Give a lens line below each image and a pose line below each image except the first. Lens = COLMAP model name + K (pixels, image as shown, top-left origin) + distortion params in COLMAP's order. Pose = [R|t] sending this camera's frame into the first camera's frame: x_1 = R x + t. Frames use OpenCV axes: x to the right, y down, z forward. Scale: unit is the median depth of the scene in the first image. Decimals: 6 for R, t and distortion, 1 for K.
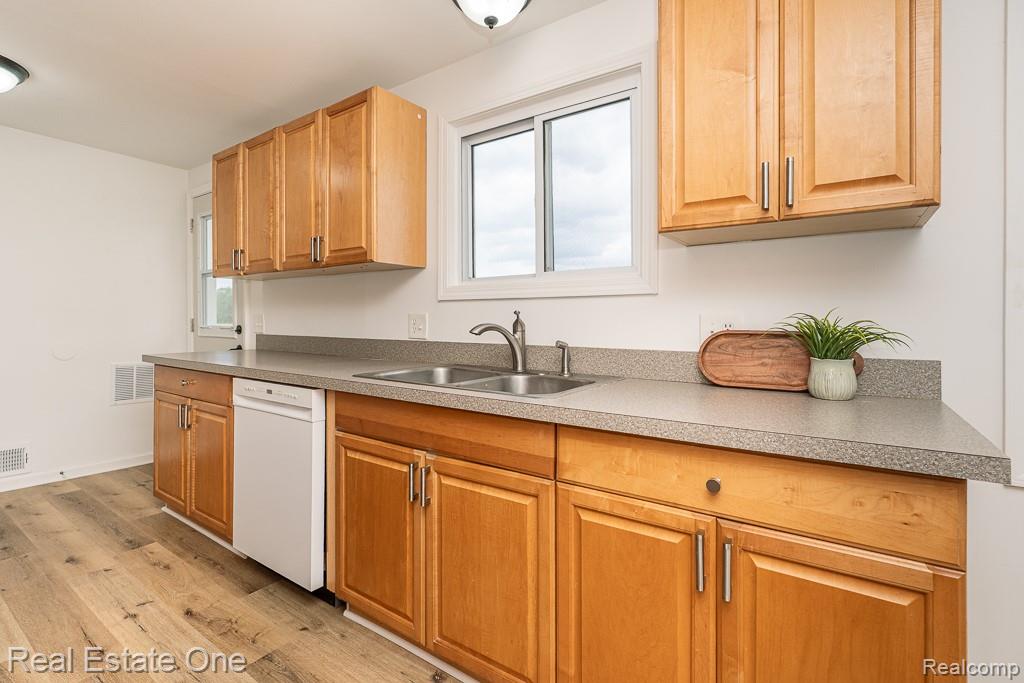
lens RADIAL K [[469.0, 0, 487.1], [0, 469.0, 328.9], [0, 0, 1]] dist [-0.000333, 0.002411]
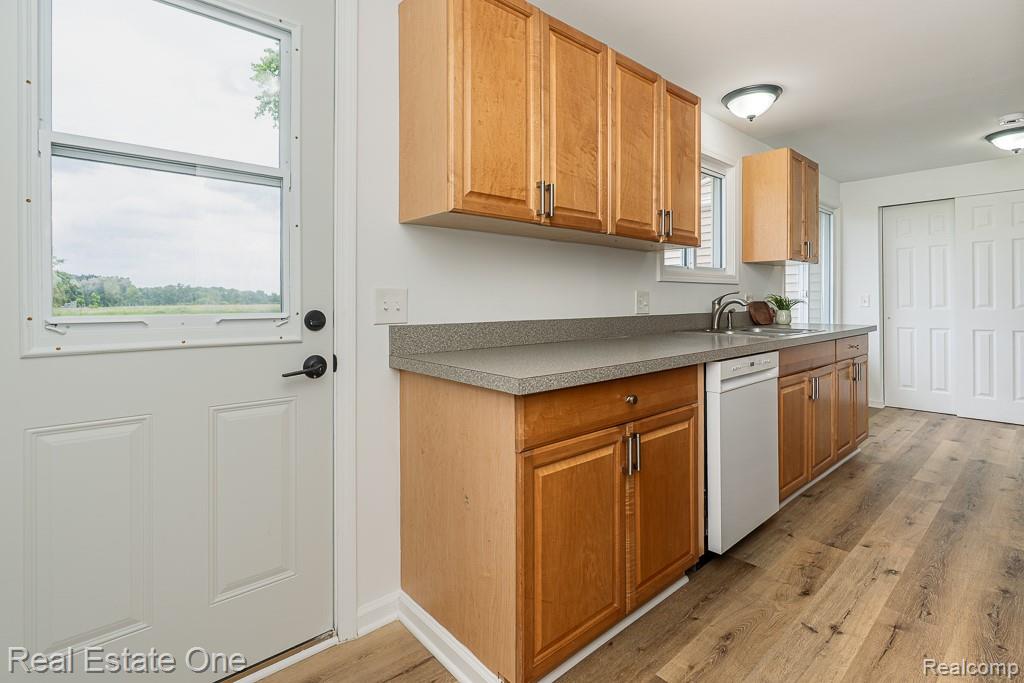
lens RADIAL K [[469.0, 0, 527.6], [0, 469.0, 306.1], [0, 0, 1]] dist [-0.000333, 0.002411]
pose [[0.223859, -0.020844, 0.974399, -1.583854], [0.016698, 0.999707, 0.017549, -0.026672], [-0.974479, 0.012342, 0.224141, 1.236007]]
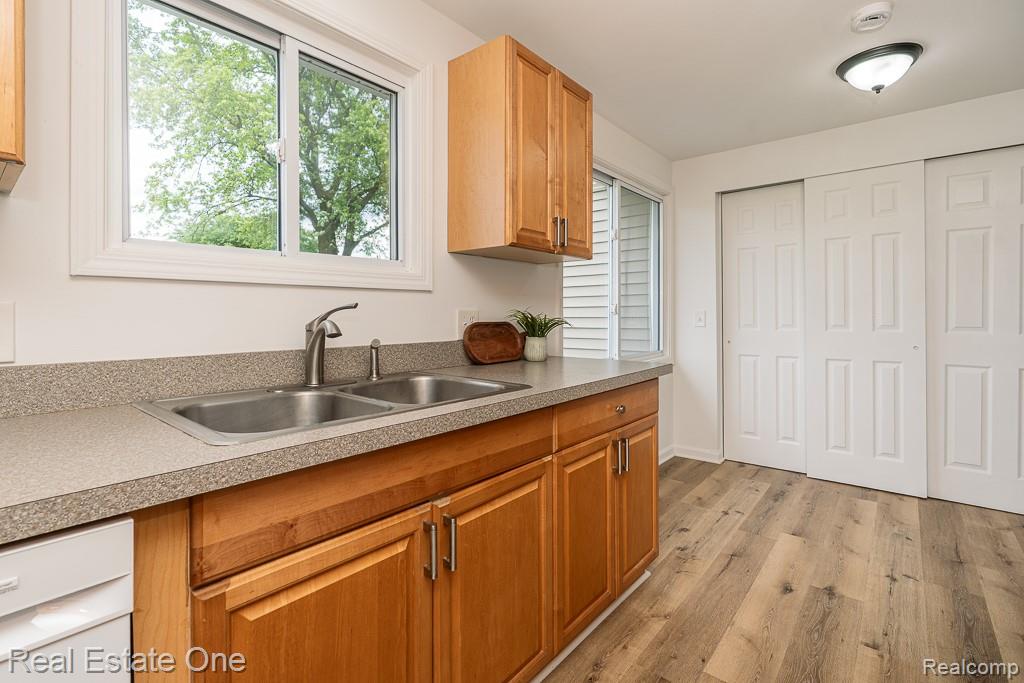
lens RADIAL K [[469.0, 0, 514.4], [0, 469.0, 315.5], [0, 0, 1]] dist [-0.000333, 0.002411]
pose [[0.077948, -0.016484, 0.996821, -0.640433], [0.010523, 0.999821, 0.015711, -0.028293], [-0.996902, 0.009265, 0.078108, 0.623829]]
